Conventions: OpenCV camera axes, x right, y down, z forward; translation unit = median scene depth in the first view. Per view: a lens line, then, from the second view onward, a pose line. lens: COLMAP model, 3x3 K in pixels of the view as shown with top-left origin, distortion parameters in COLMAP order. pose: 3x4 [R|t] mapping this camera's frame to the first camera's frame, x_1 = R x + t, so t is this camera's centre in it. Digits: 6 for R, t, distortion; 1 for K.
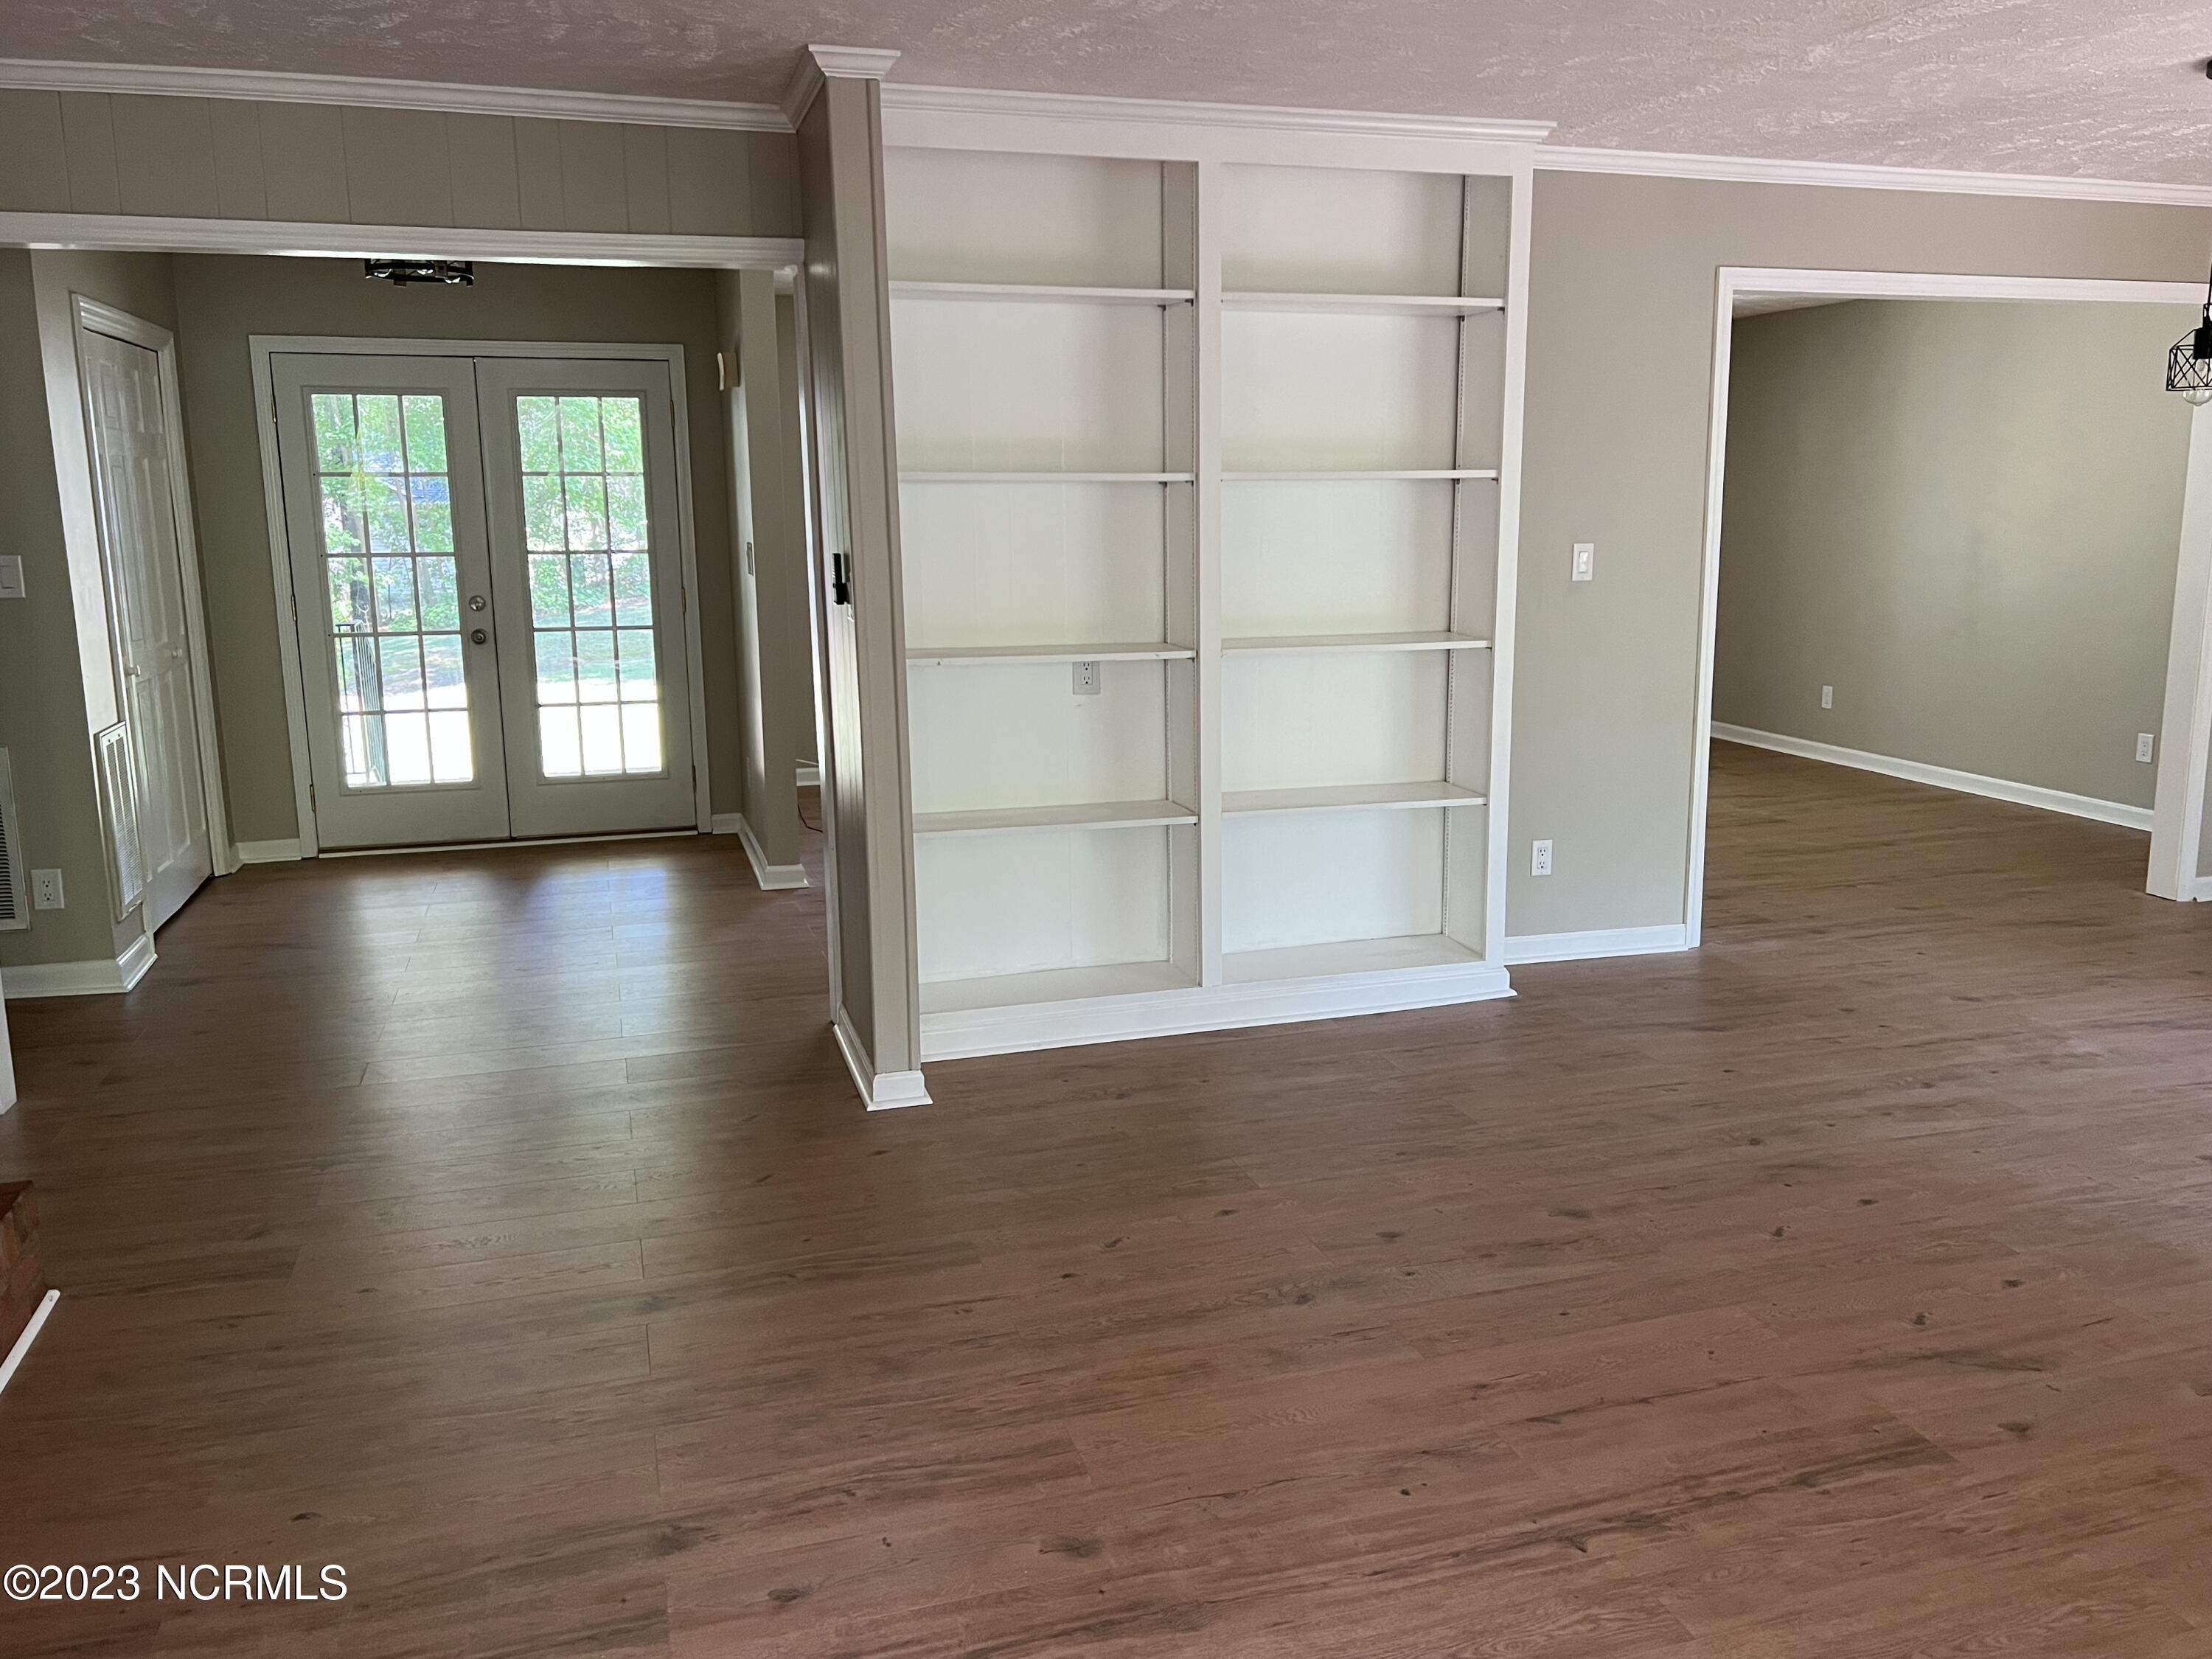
lens RADIAL K [[1714.5, 0, 1115.0], [0, 1714.5, 831.5], [0, 0, 1]] dist [0.037601, -0.040469]
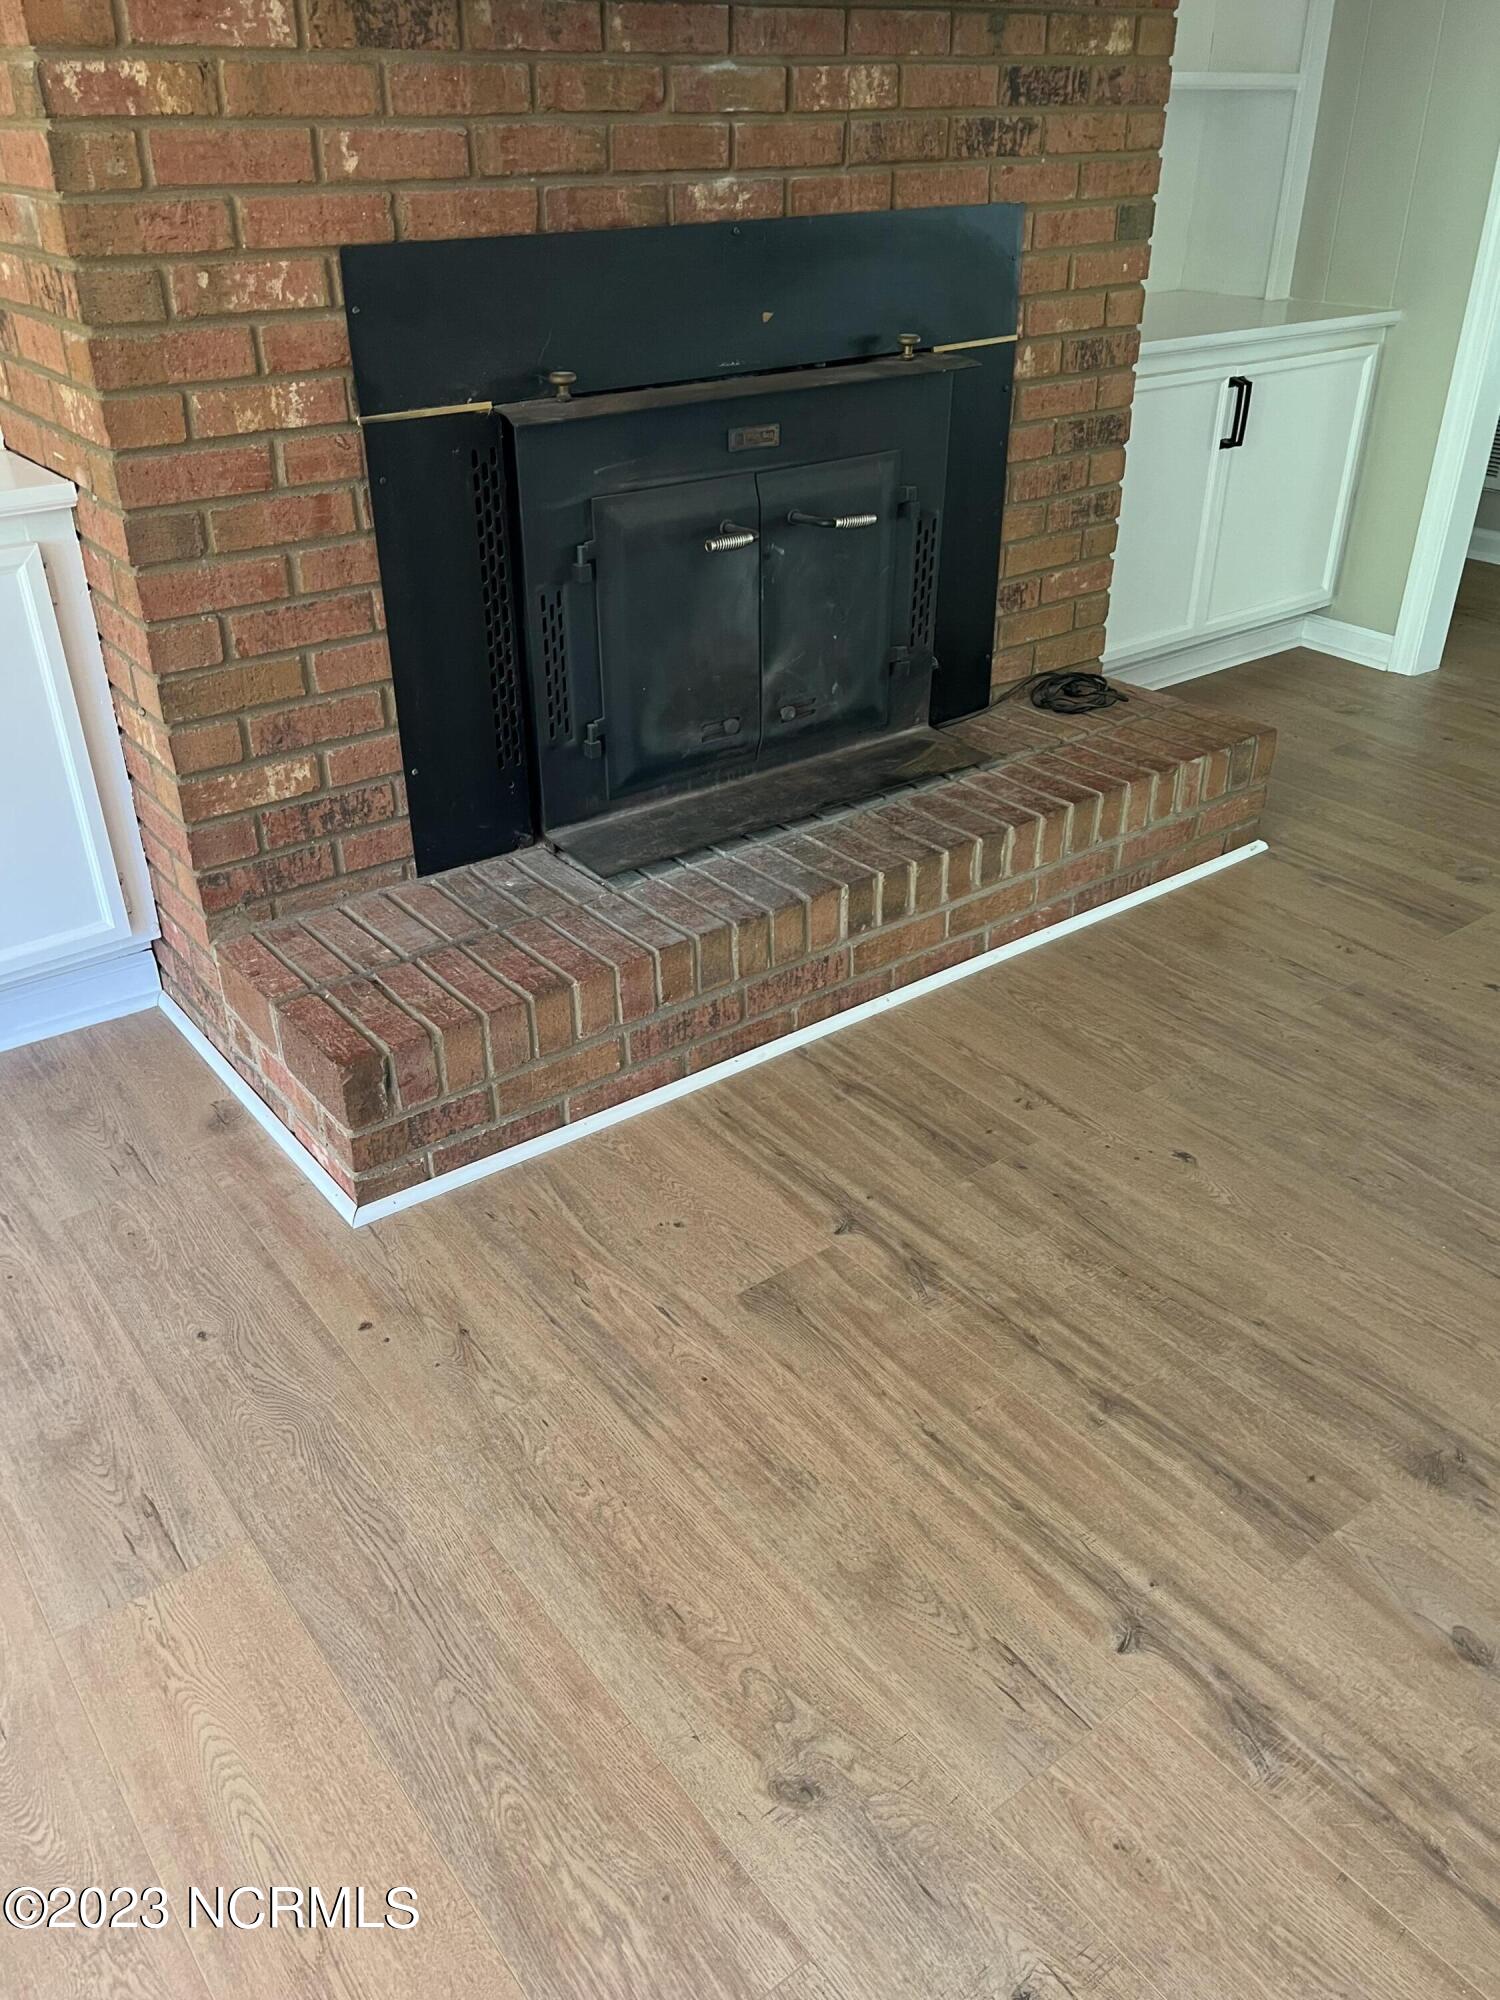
lens RADIAL K [[1550.2, 0, 749.9], [0, 1550.2, 1000.8], [0, 0, 1]] dist [0.037601, -0.040469]
pose [[0.350398, 0.472406, -0.808736, 0.080727], [-0.180816, 0.881356, 0.436483, 0.005153], [0.918981, -0.006710, 0.394244, 0.484158]]
